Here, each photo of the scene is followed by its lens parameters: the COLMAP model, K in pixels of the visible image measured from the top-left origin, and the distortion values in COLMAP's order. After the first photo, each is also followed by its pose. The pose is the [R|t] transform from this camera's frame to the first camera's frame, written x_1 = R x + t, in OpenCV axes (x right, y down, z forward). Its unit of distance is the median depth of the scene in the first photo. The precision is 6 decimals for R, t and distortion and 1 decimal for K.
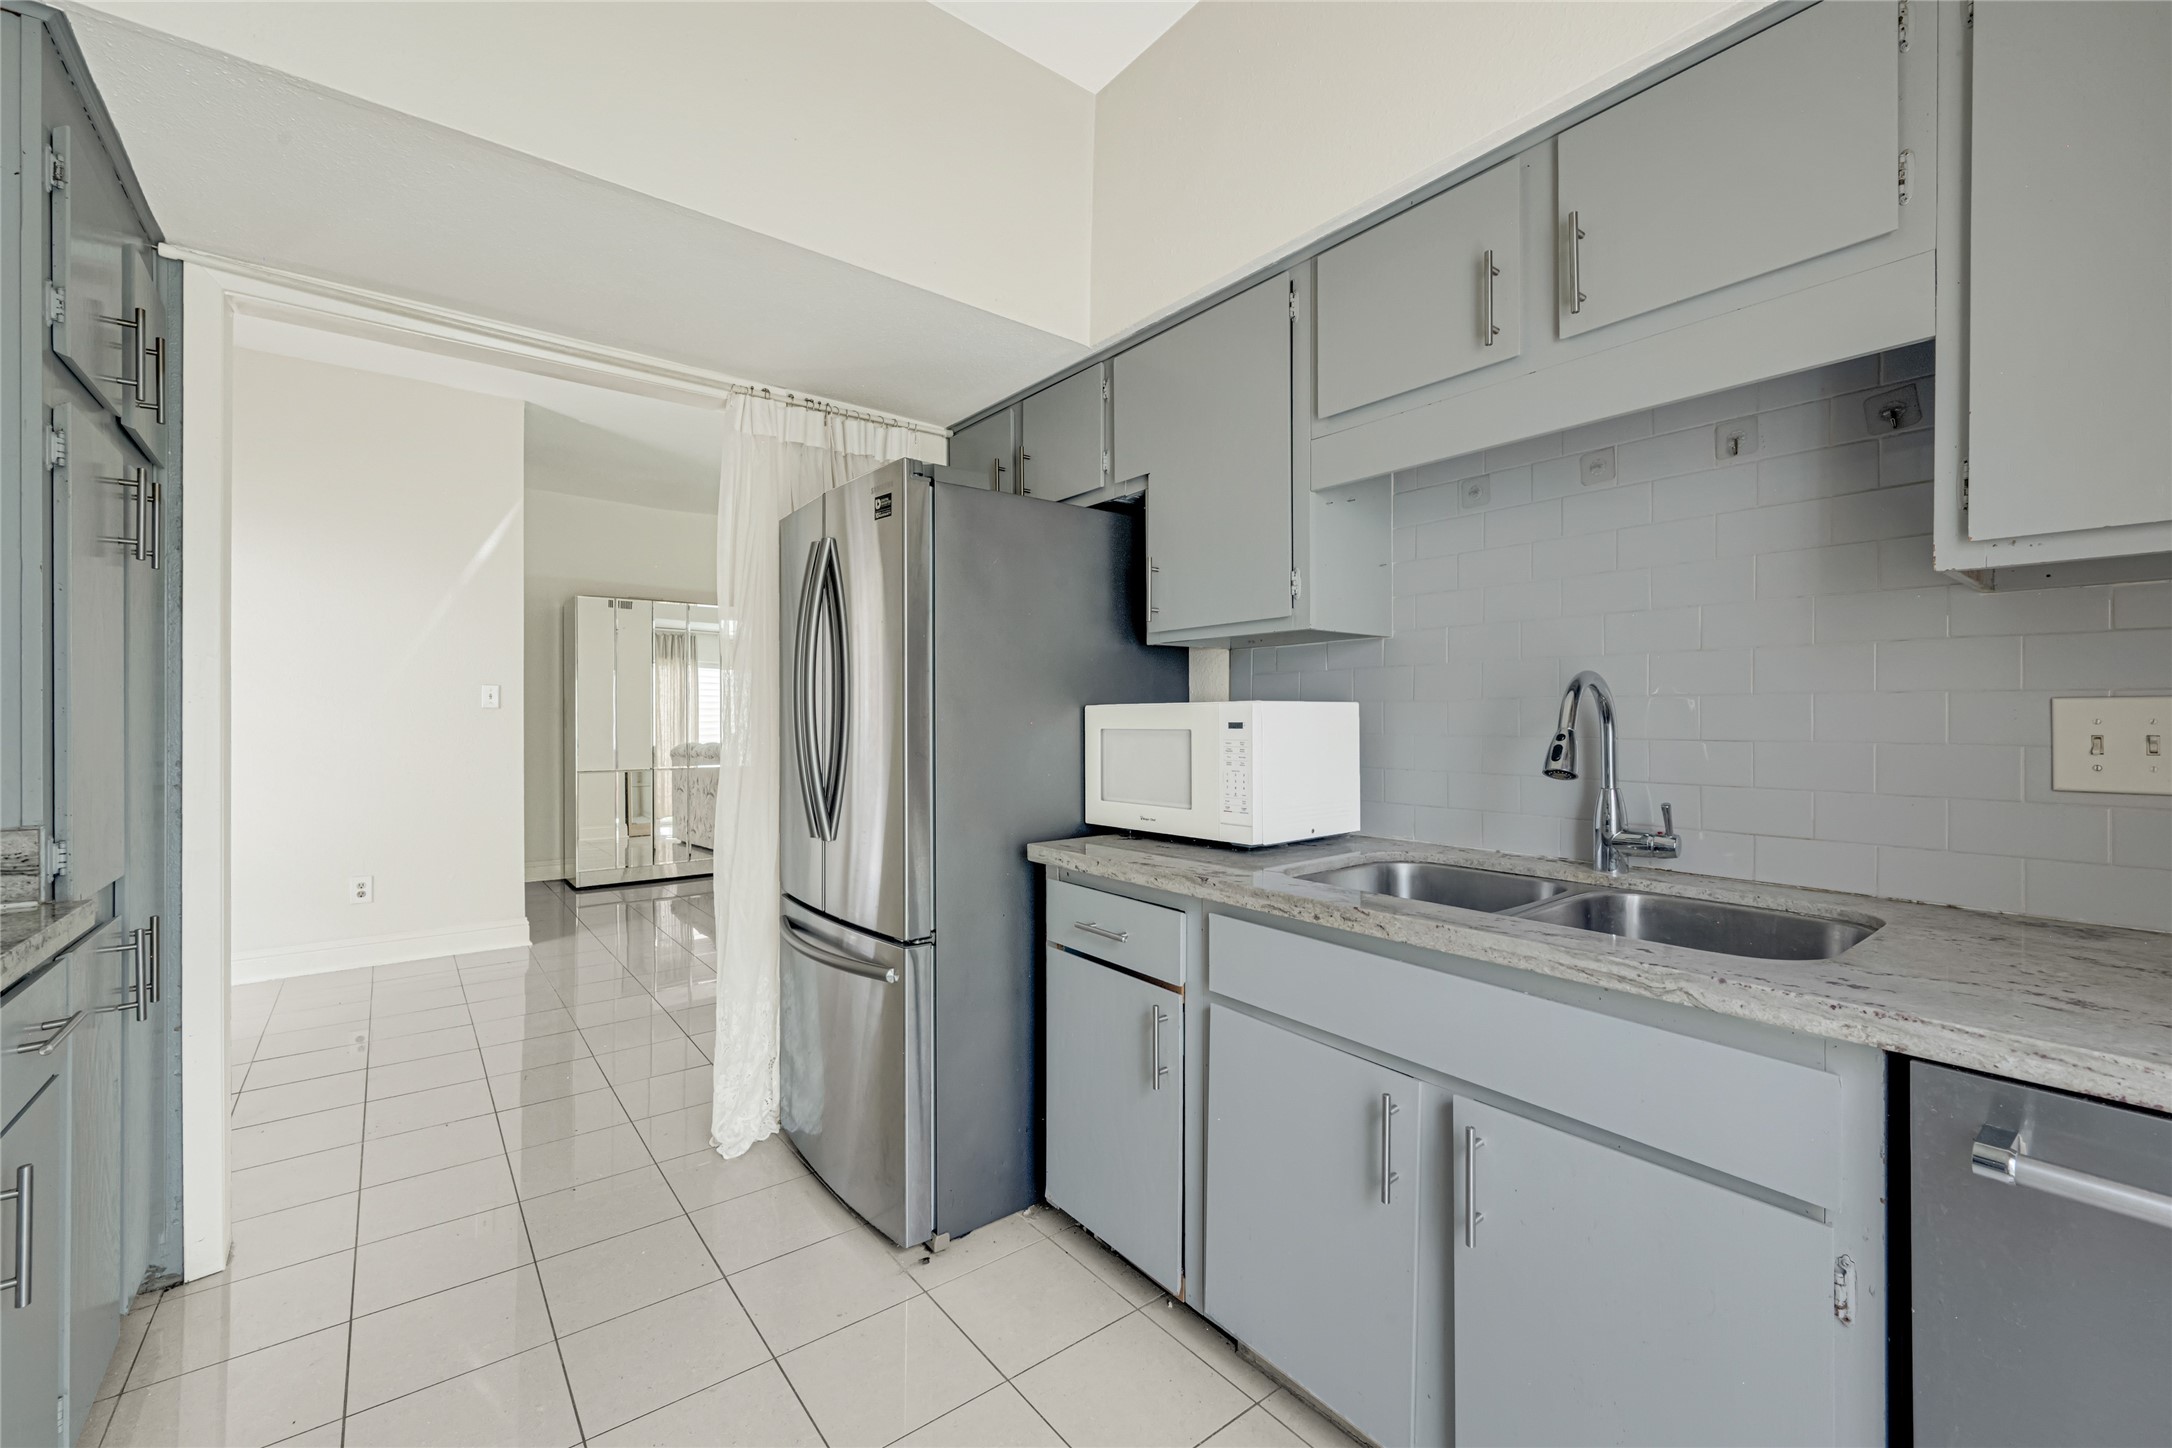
lens RADIAL K [[884.4, 0, 1100.2], [0, 884.4, 717.7], [0, 0, 1]] dist [-0.000359, 0.000051]
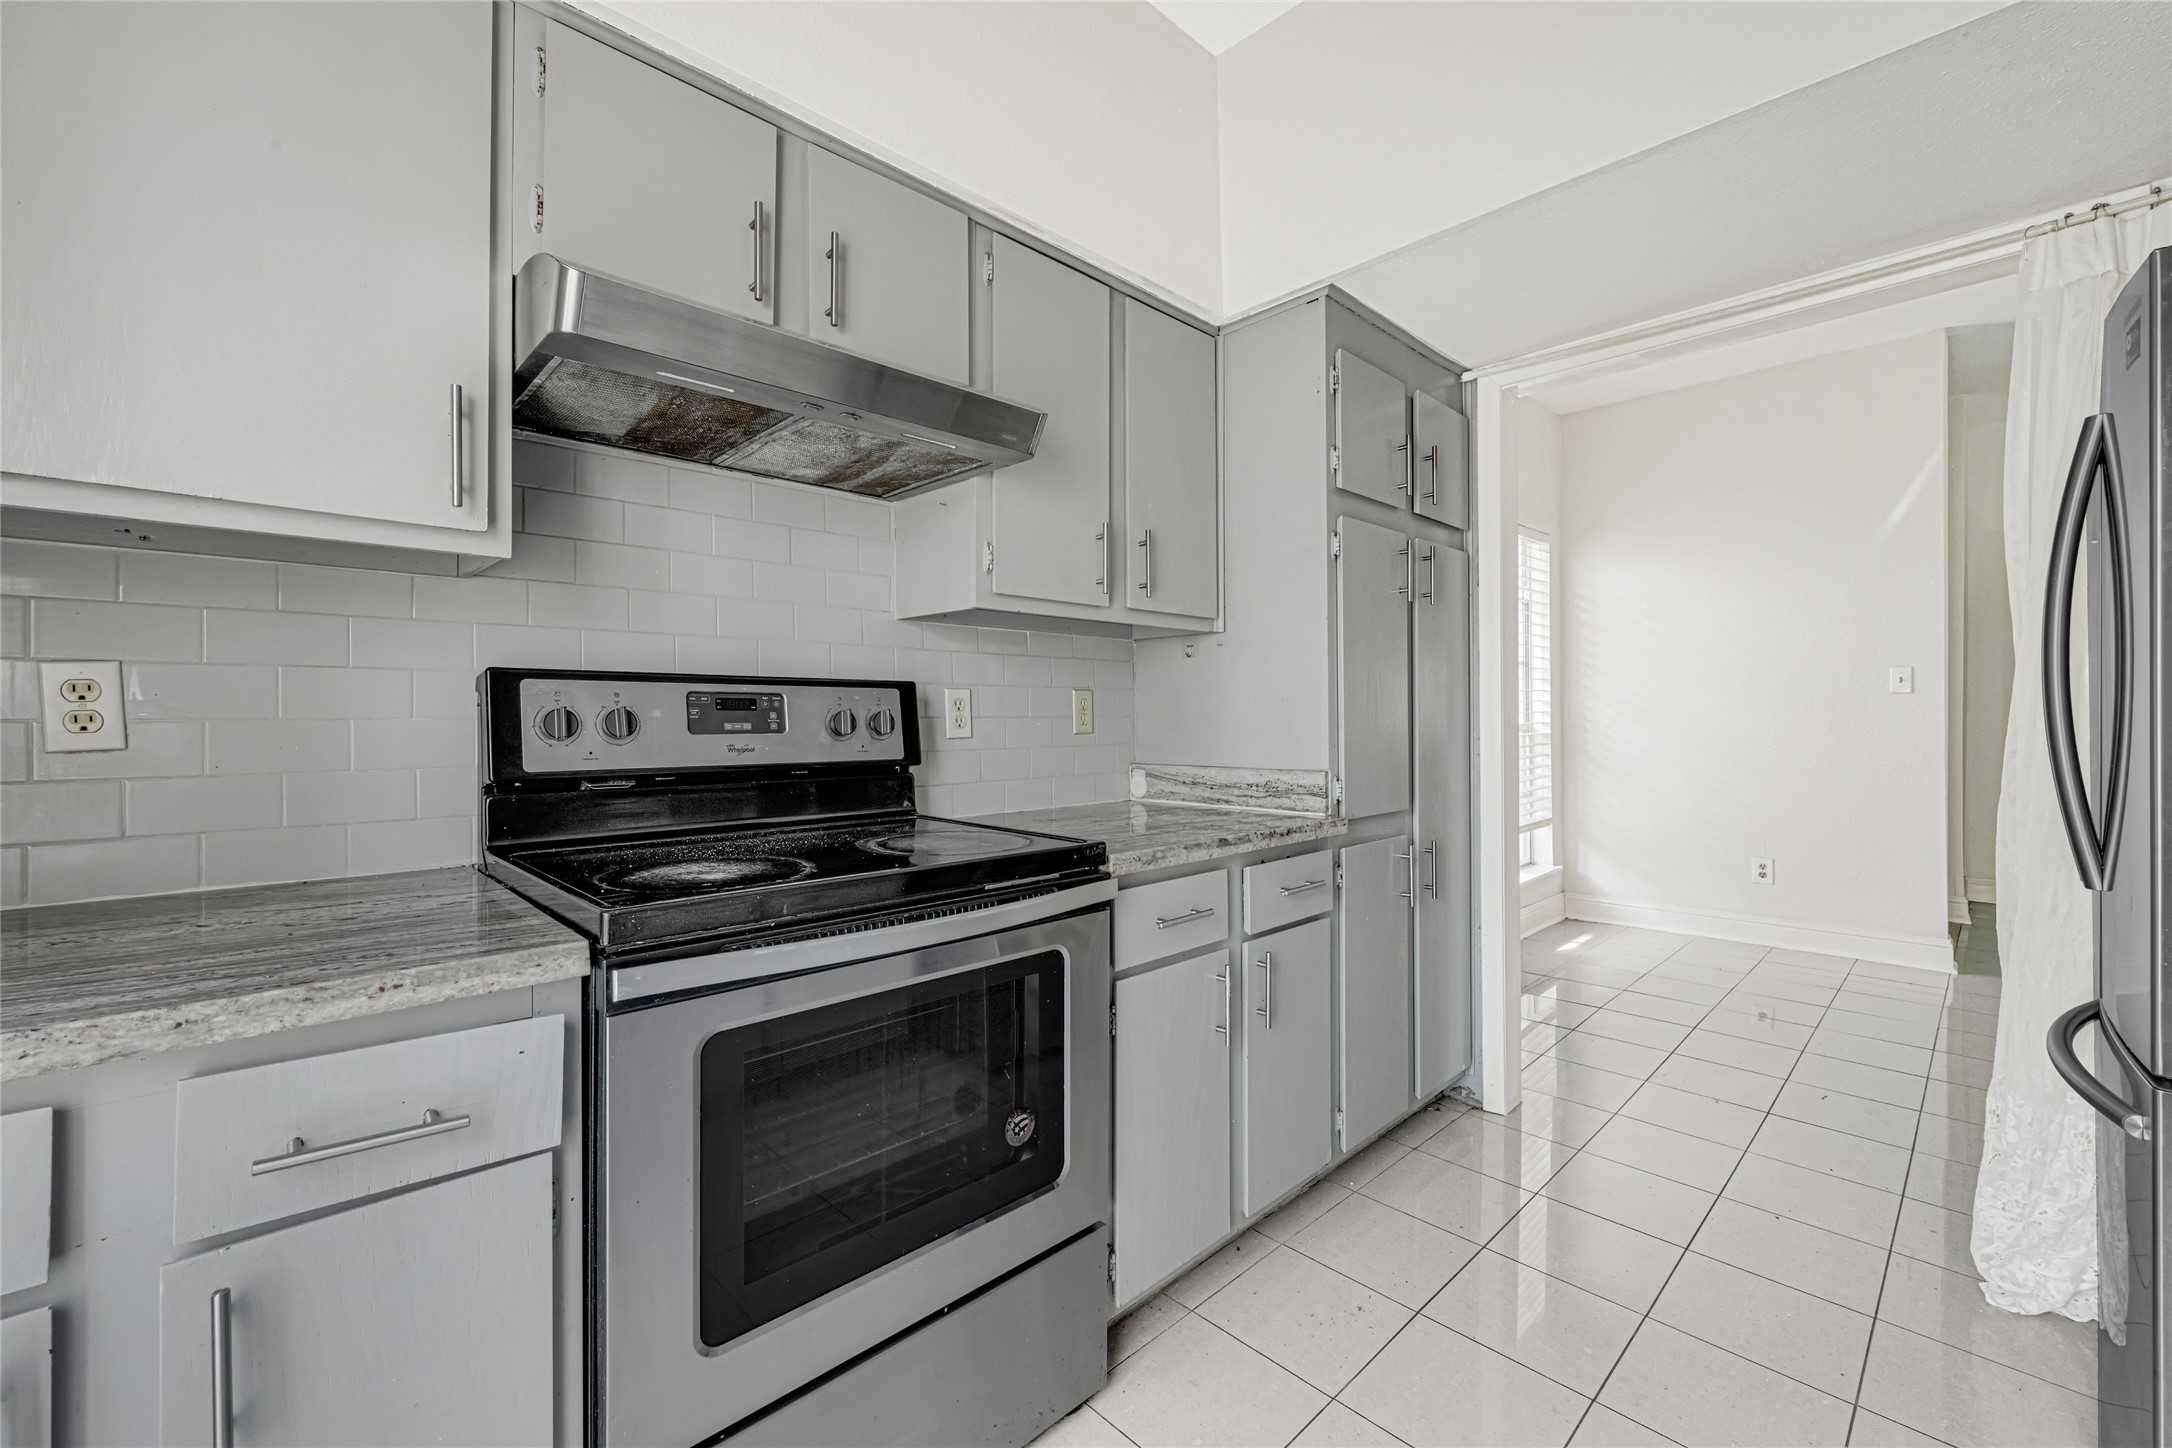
lens RADIAL K [[901.1, 0, 1086.0], [0, 901.1, 724.0], [0, 0, 1]] dist [0.001757, 0.000411]
pose [[0.095010, 0.013202, -0.995389, 0.274205], [0.006842, 0.999880, 0.013915, 0.004101], [0.995453, -0.008133, 0.094909, 0.208715]]
